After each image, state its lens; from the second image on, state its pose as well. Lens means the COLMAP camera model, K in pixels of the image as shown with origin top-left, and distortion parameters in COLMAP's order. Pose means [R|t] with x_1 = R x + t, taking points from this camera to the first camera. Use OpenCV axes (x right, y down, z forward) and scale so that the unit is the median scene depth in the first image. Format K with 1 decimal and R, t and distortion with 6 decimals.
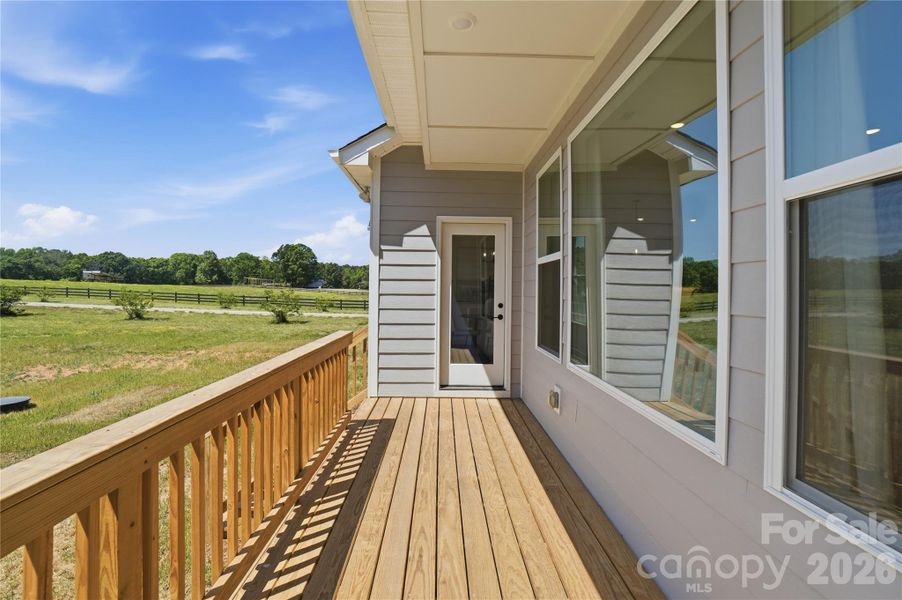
lens RADIAL K [[413.9, 0, 451.0], [0, 413.9, 300.0], [0, 0, 1]] dist [-0.046742, 0.016531]
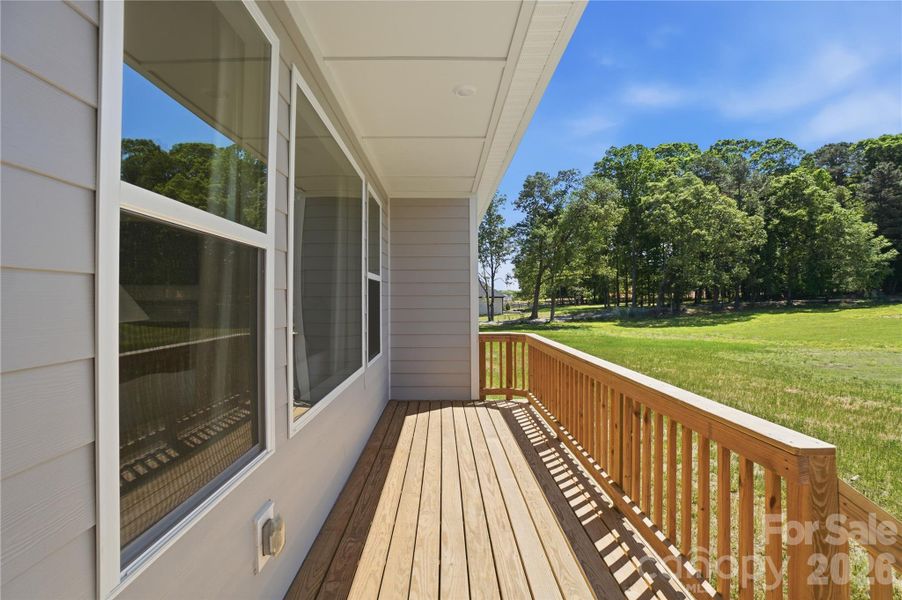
lens RADIAL K [[413.9, 0, 451.0], [0, 413.9, 300.0], [0, 0, 1]] dist [-0.046742, 0.016531]
pose [[-0.999876, -0.012575, 0.009454, 0.054890], [-0.012430, 0.999806, 0.015262, -0.064736], [-0.009644, 0.015143, -0.999839, 2.190800]]
